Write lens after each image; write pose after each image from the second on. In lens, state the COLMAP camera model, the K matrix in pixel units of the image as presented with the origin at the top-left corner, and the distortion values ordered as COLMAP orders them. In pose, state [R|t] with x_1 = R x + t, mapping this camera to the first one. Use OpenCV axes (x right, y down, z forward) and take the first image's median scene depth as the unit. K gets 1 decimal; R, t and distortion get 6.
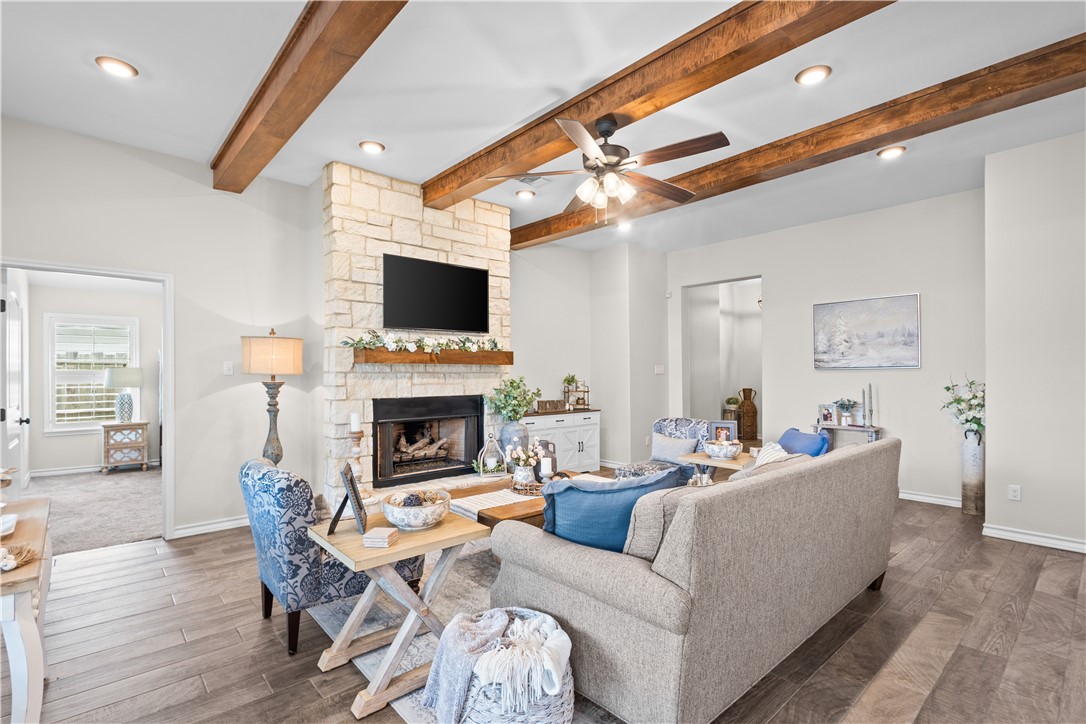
lens RADIAL K [[504.7, 0, 543.2], [0, 504.7, 369.6], [0, 0, 1]] dist [0.005875, 0.000845]
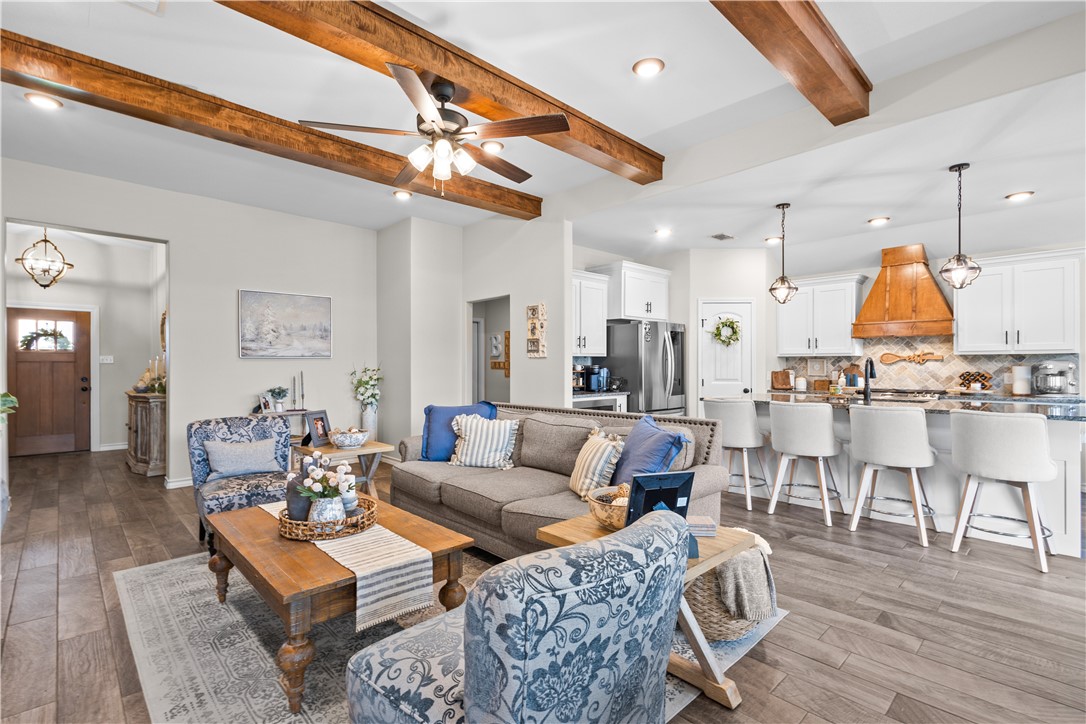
lens RADIAL K [[504.7, 0, 544.2], [0, 504.7, 362.4], [0, 0, 1]] dist [0.005875, 0.000845]
pose [[-0.035509, 0.008861, 0.999330, -0.747759], [-0.004702, 0.999948, -0.009034, 0.024860], [-0.999358, -0.005019, -0.035466, 0.783375]]
